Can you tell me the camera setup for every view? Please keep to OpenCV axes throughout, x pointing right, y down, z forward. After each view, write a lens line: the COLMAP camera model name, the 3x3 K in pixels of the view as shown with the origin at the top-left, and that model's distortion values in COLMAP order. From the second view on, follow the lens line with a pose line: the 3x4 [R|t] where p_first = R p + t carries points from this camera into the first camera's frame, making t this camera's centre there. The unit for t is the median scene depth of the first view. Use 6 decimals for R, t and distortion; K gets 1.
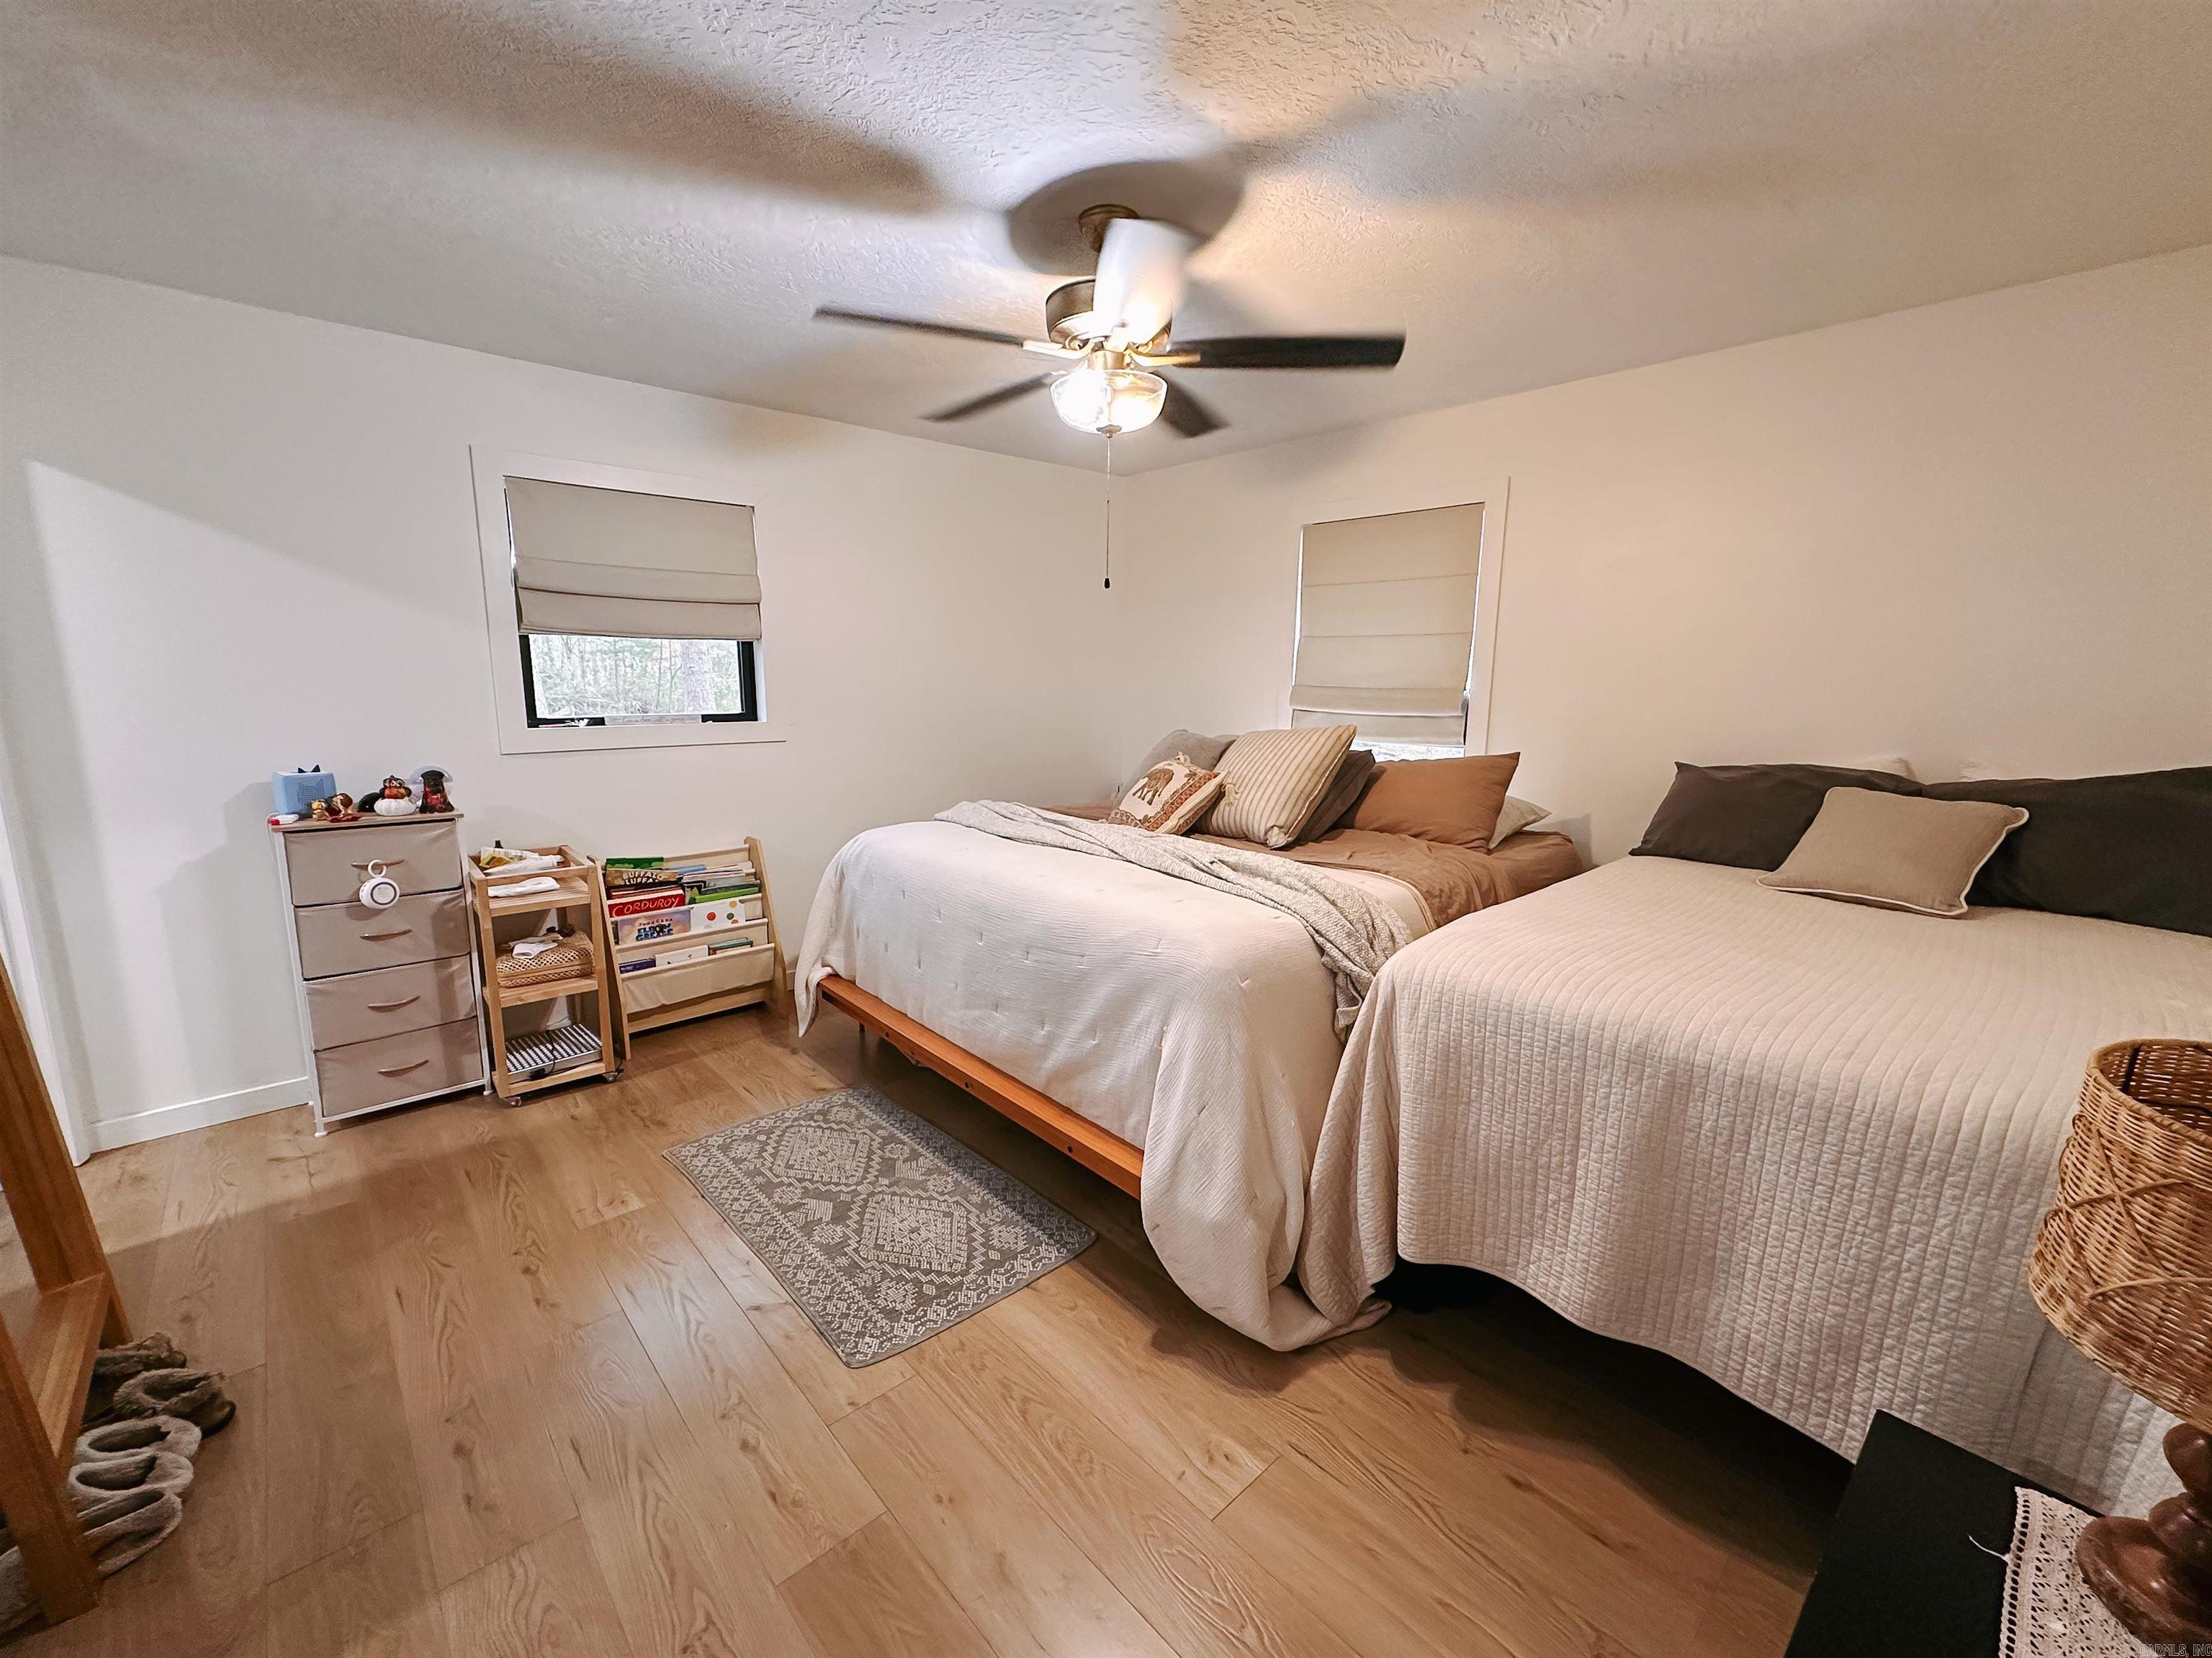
lens RADIAL K [[899.1, 0, 1095.2], [0, 899.1, 831.4], [0, 0, 1]] dist [-0.002591, 0.000638]
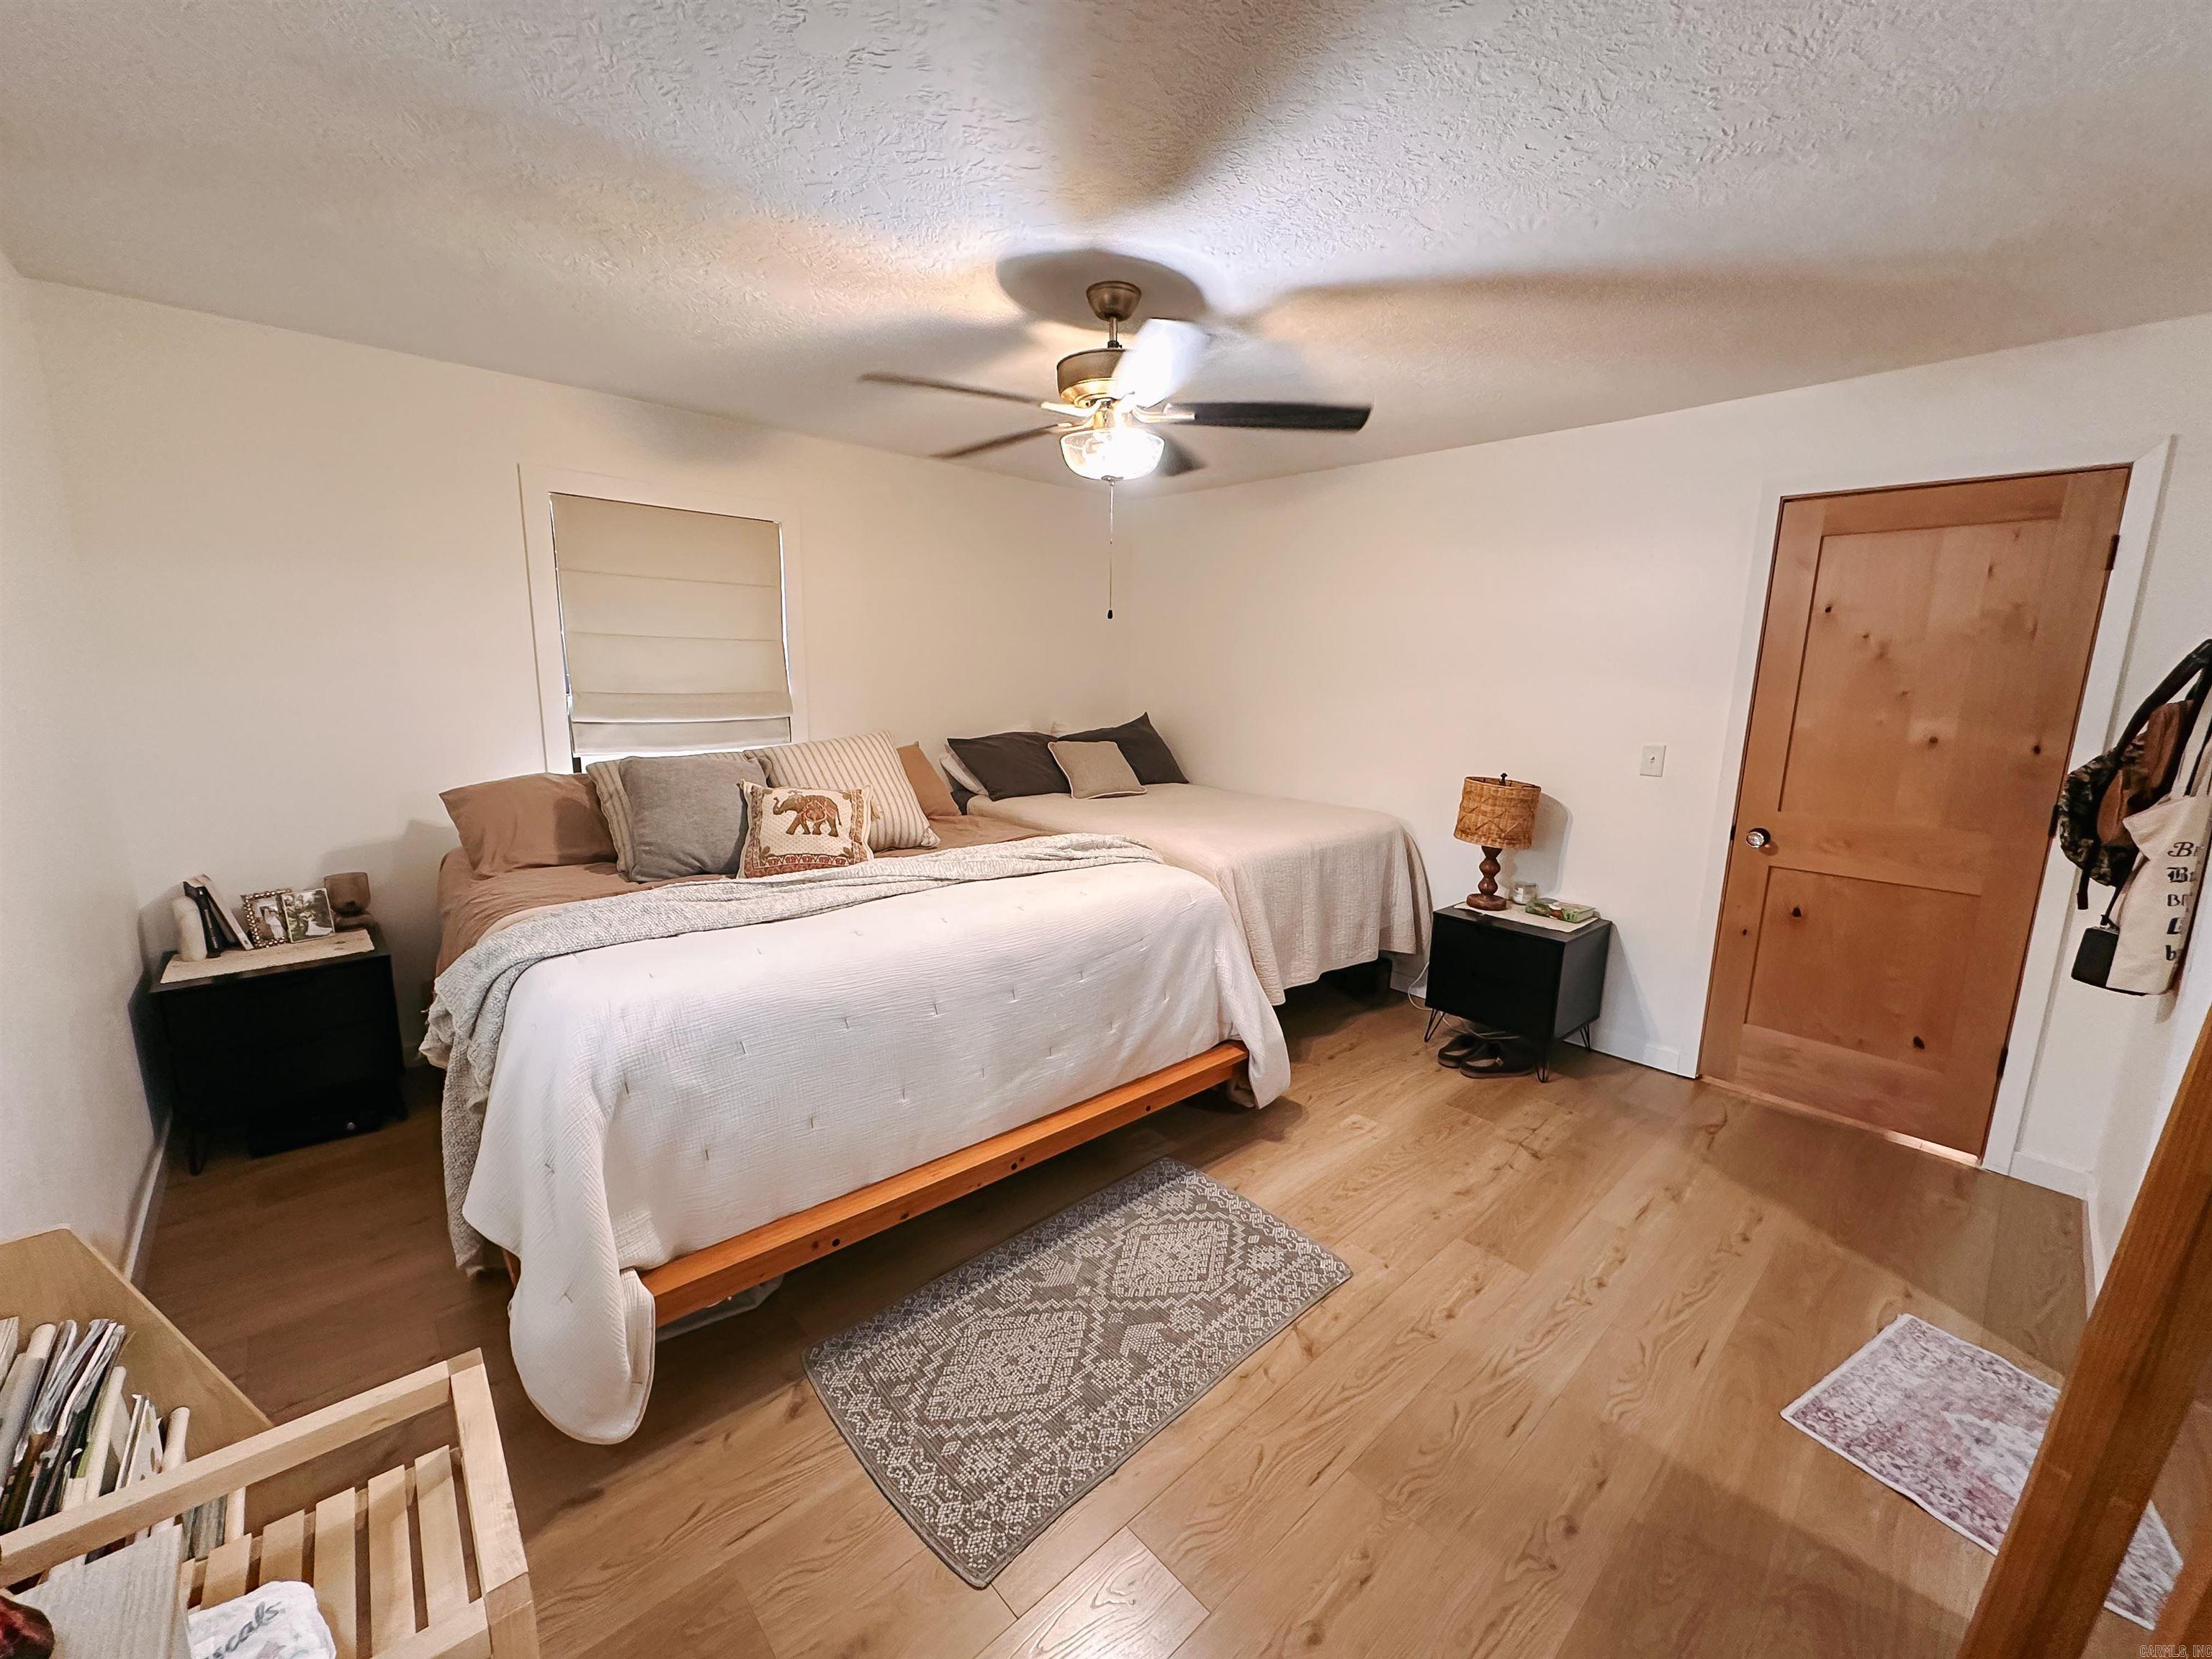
lens RADIAL K [[899.2, 0, 1095.2], [0, 899.2, 831.9], [0, 0, 1]] dist [-0.002591, 0.000638]
pose [[-0.005727, -0.184224, 0.982868, -1.050600], [0.158411, 0.970306, 0.182792, -0.202015], [-0.987357, 0.156744, 0.023626, 0.947010]]
